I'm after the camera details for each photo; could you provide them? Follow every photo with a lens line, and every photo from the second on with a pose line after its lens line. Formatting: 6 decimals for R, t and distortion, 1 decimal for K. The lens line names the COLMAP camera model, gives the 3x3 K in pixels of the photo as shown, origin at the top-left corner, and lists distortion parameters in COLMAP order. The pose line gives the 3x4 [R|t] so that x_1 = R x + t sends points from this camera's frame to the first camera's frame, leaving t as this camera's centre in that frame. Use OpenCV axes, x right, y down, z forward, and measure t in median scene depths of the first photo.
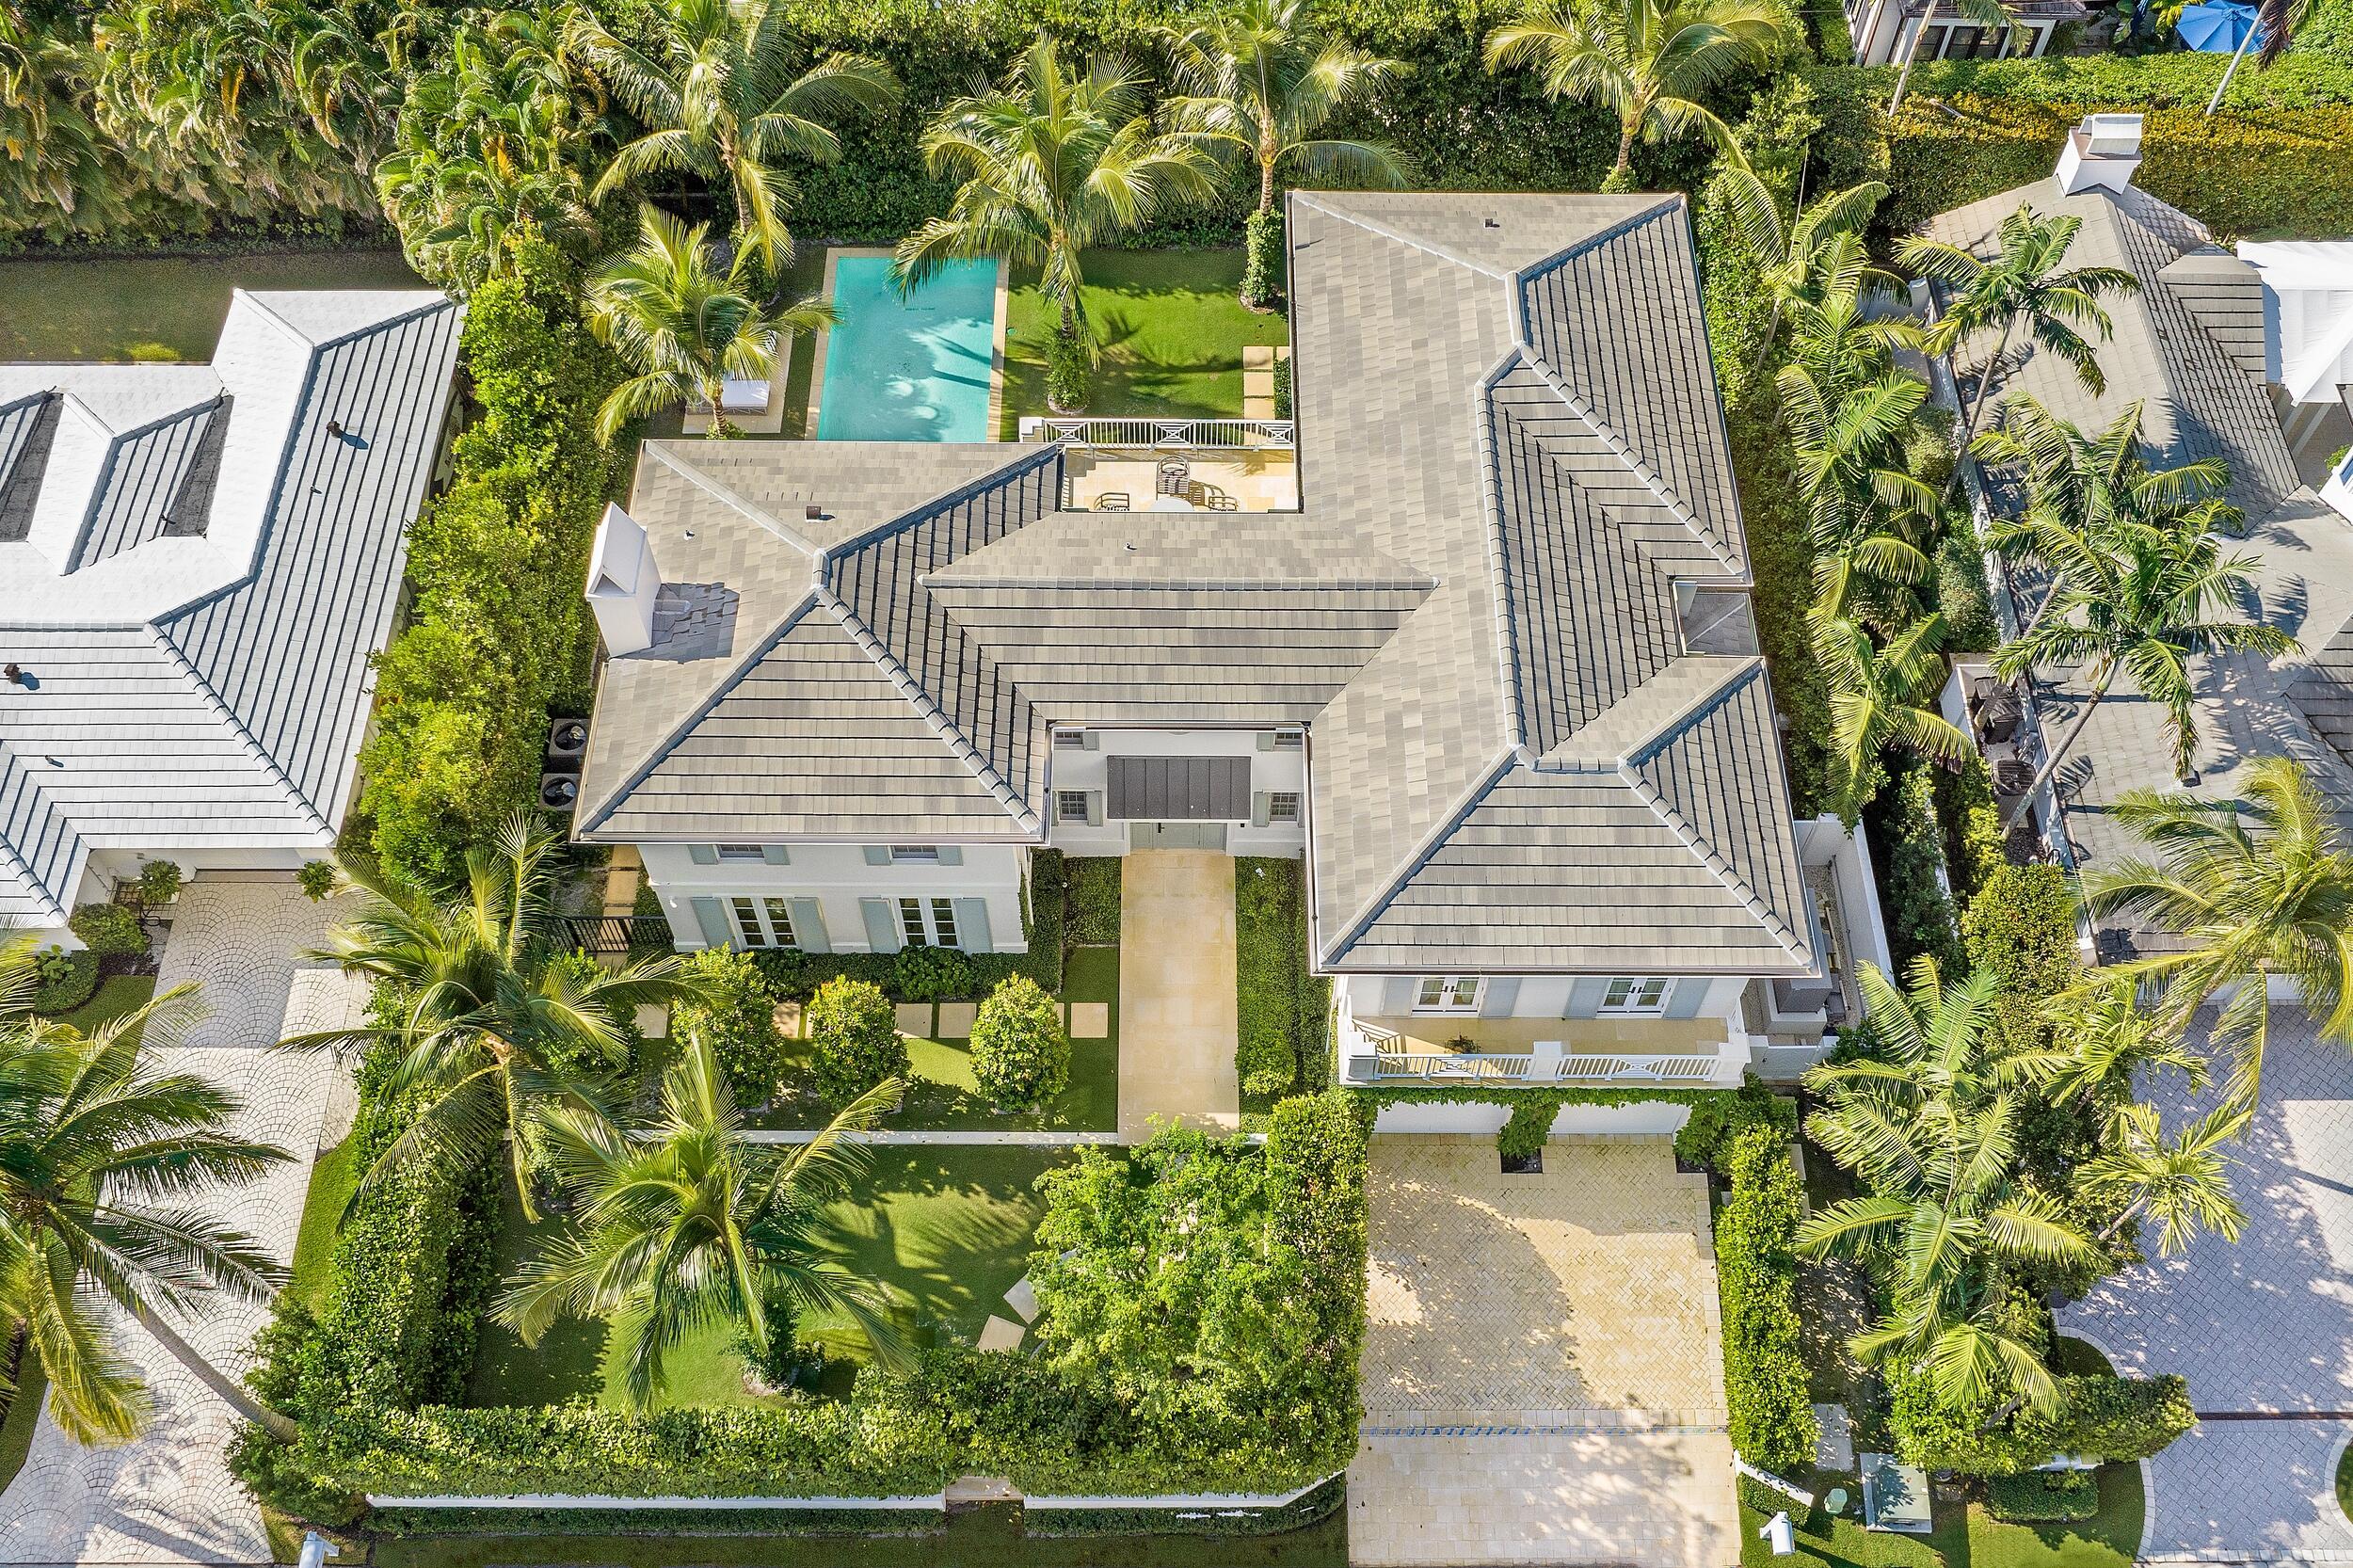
lens RADIAL K [[2031.6, 0, 1192.1], [0, 2031.6, 750.2], [0, 0, 1]] dist [-0.010557, -0.007125]
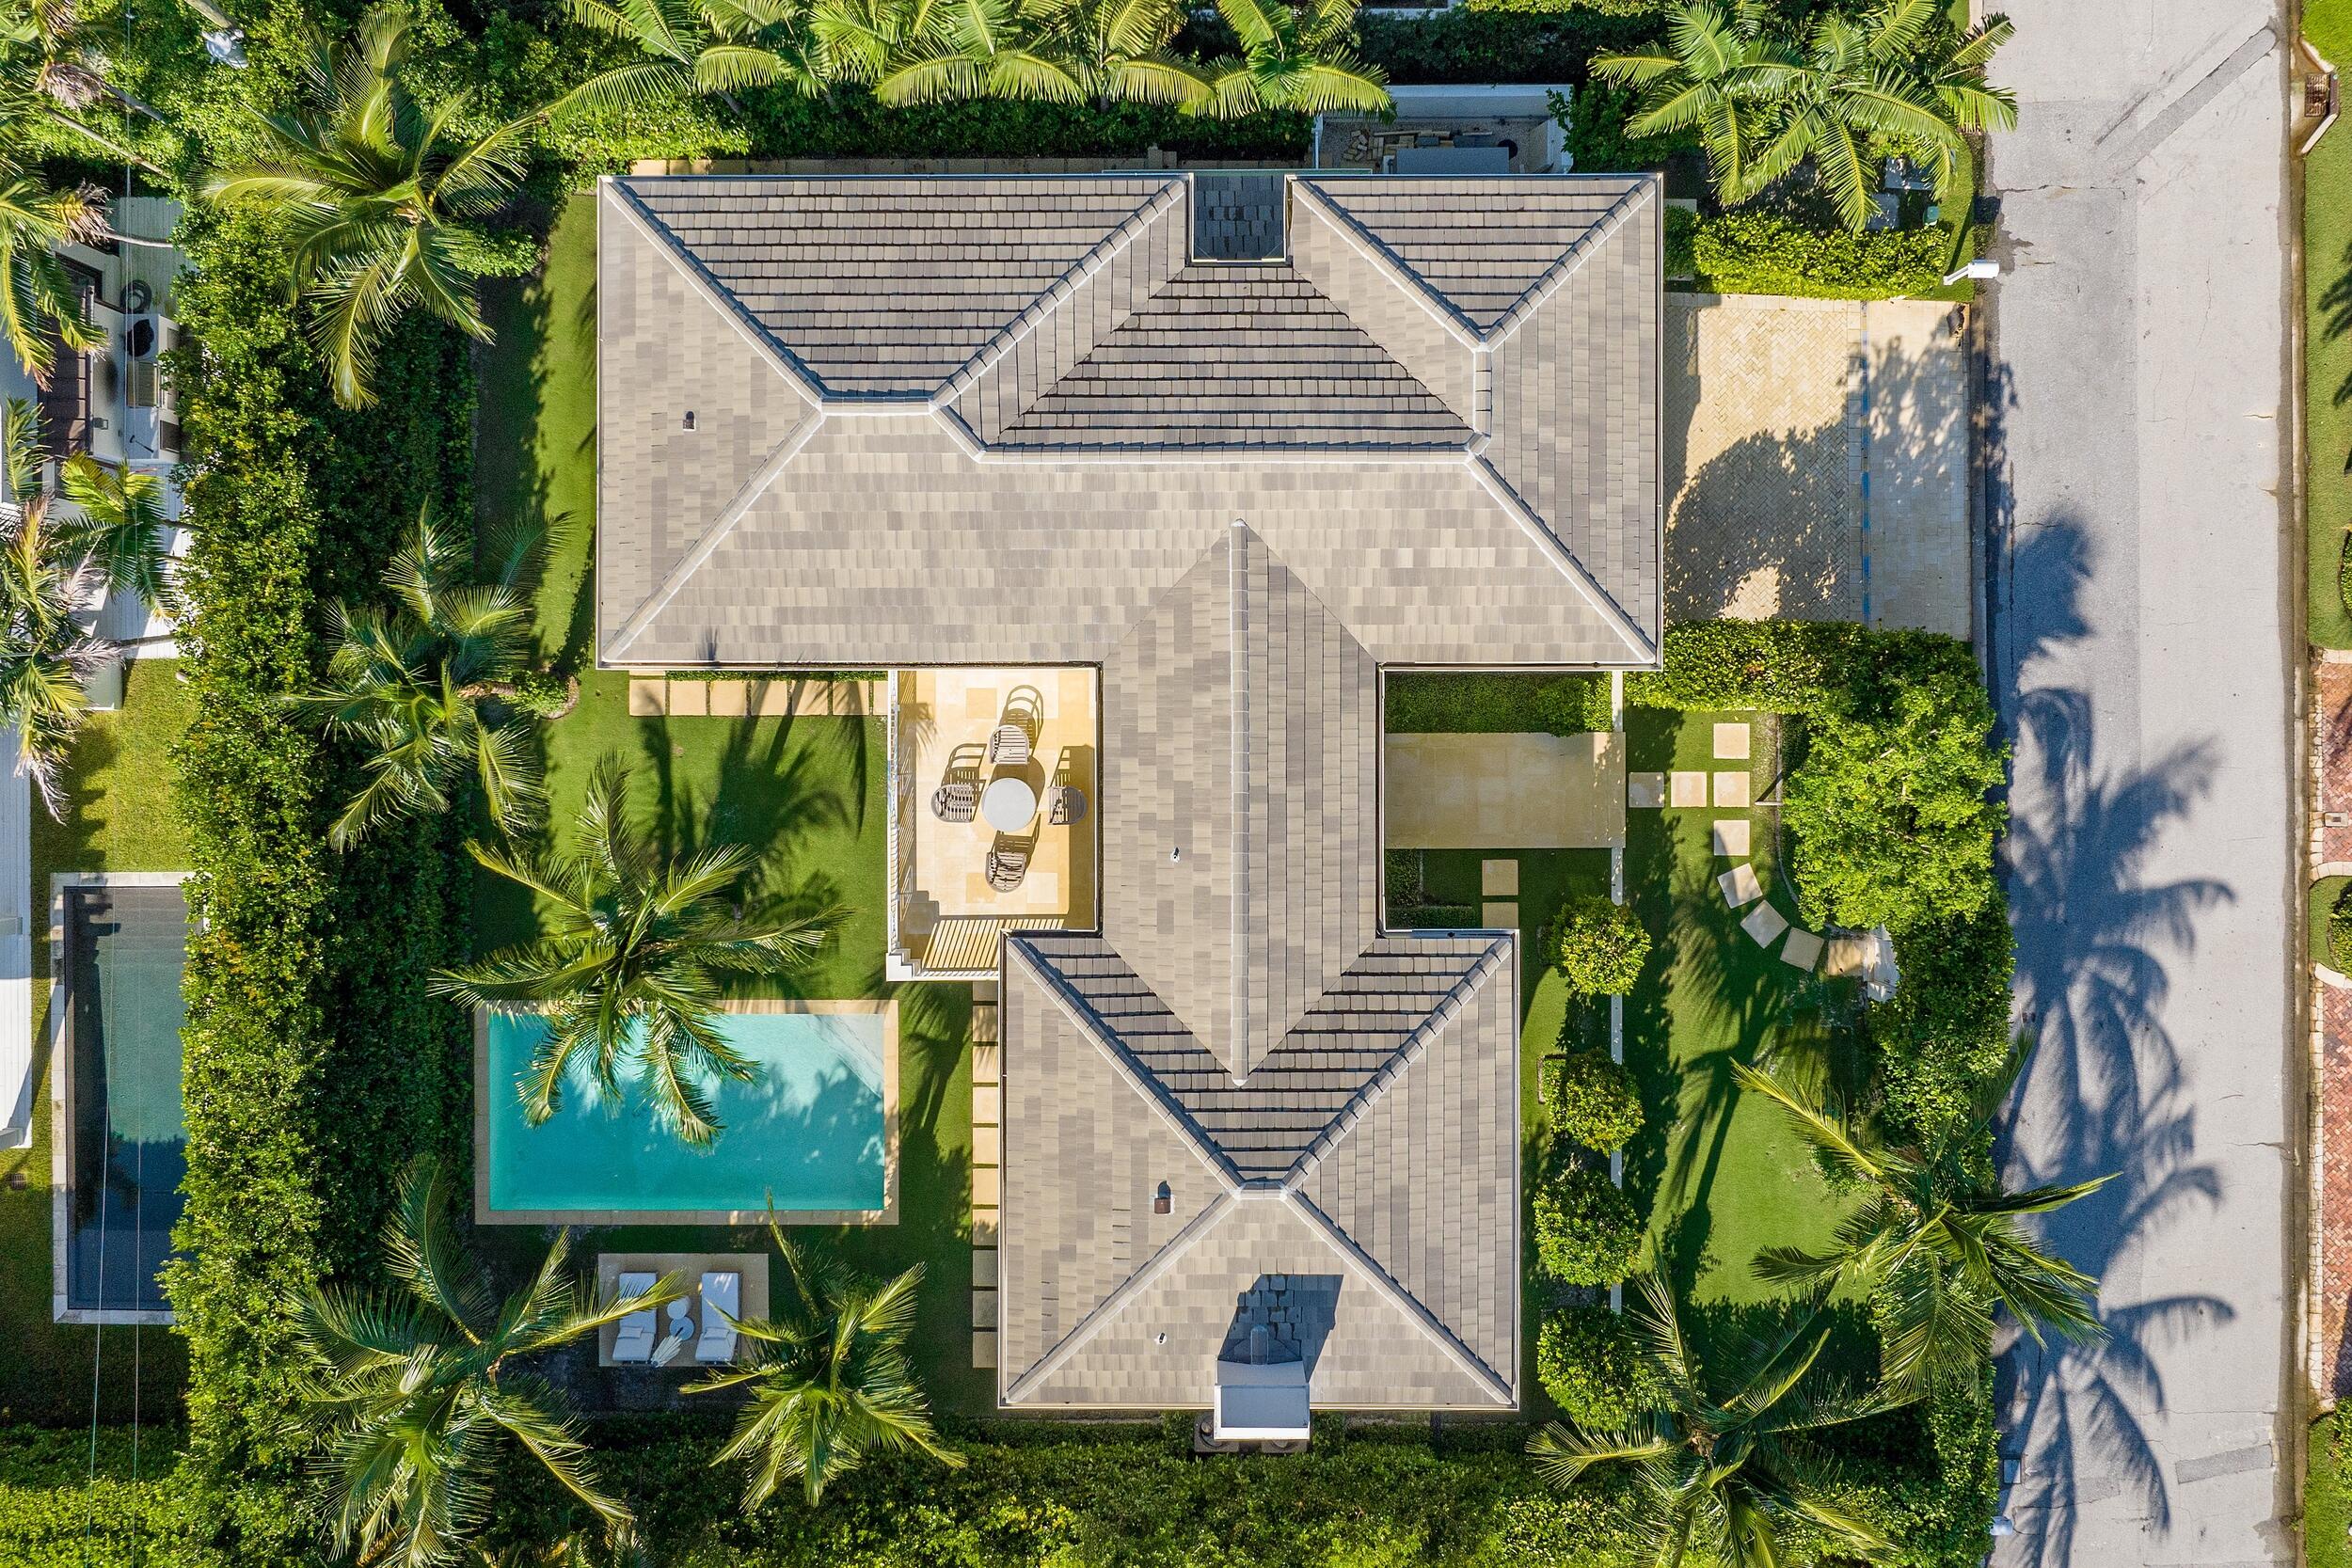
lens RADIAL K [[2030.5, 0, 1191.6], [0, 2030.5, 750.2], [0, 0, 1]] dist [-0.010557, -0.007125]
pose [[0.000971, -0.999916, -0.012910, 0.029112], [0.863157, -0.005681, 0.504904, -0.569247], [-0.504935, -0.011634, 0.863079, 0.215703]]
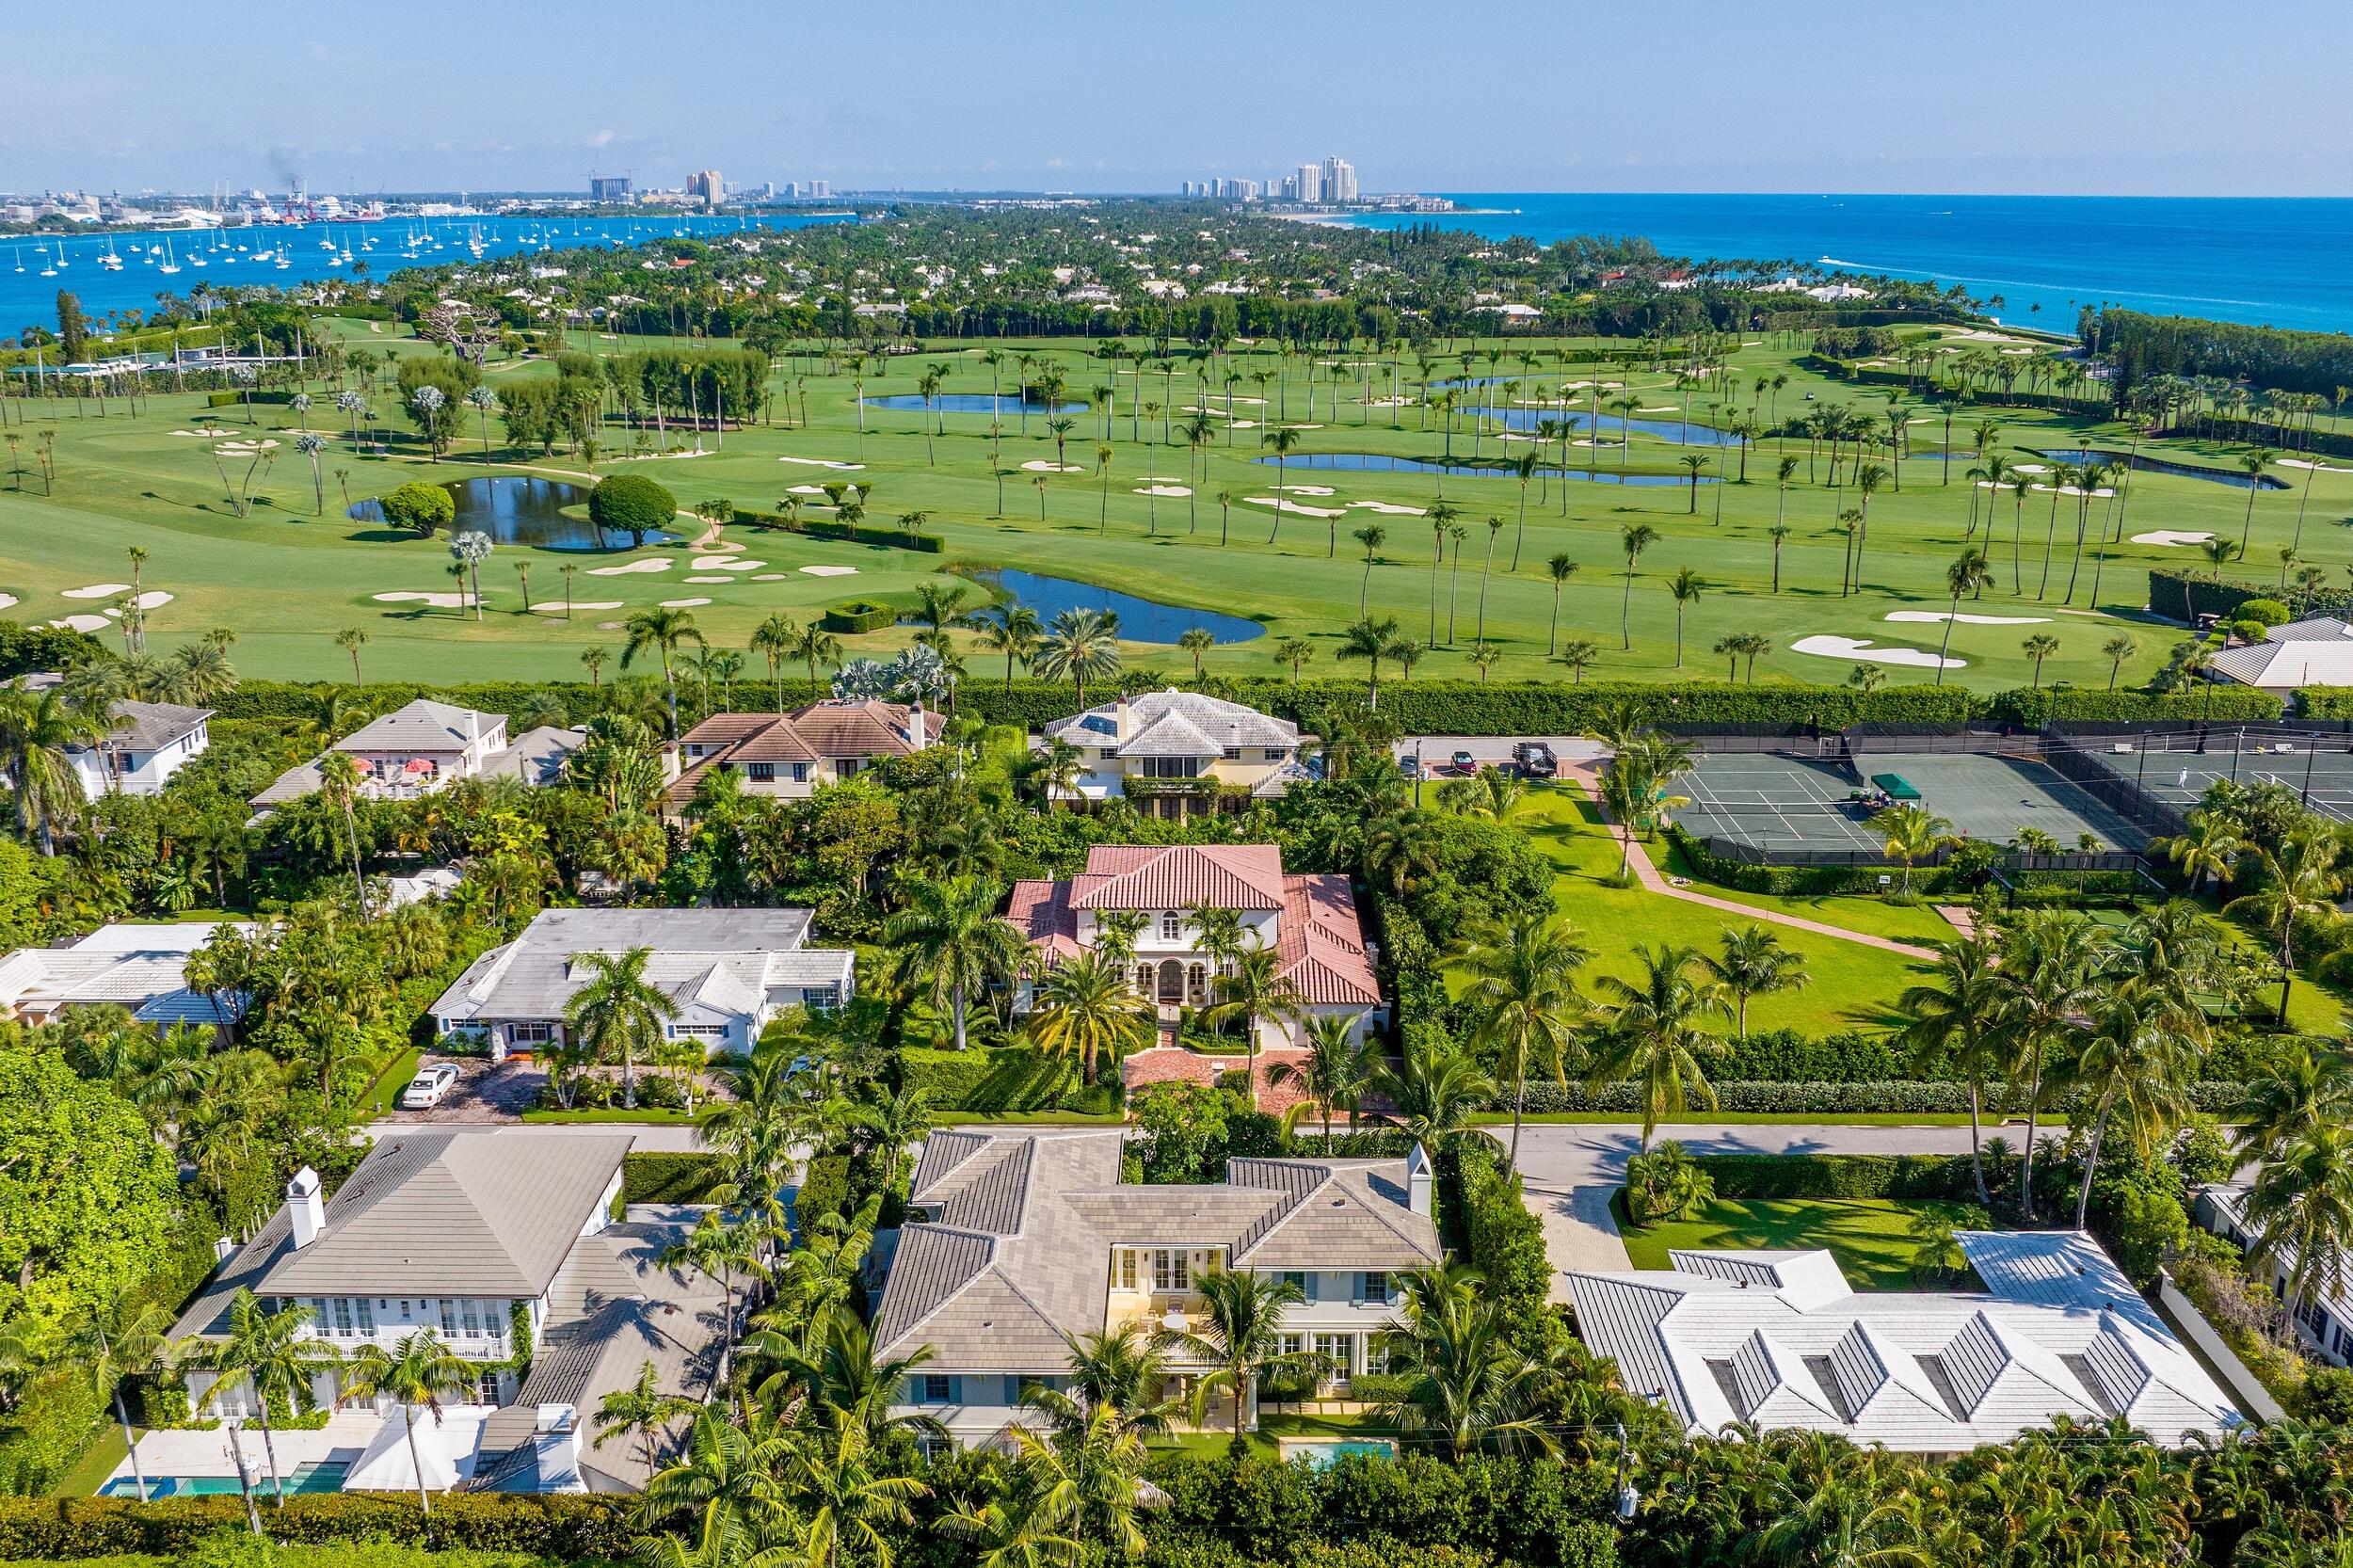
lens RADIAL K [[2031.6, 0, 1192.1], [0, 2031.6, 750.2], [0, 0, 1]] dist [-0.010557, -0.007125]
pose [[-0.999958, -0.008581, 0.003342, -0.031315], [0.000978, 0.261967, 0.965076, -2.347193], [-0.009157, 0.965039, -0.261947, 1.117025]]
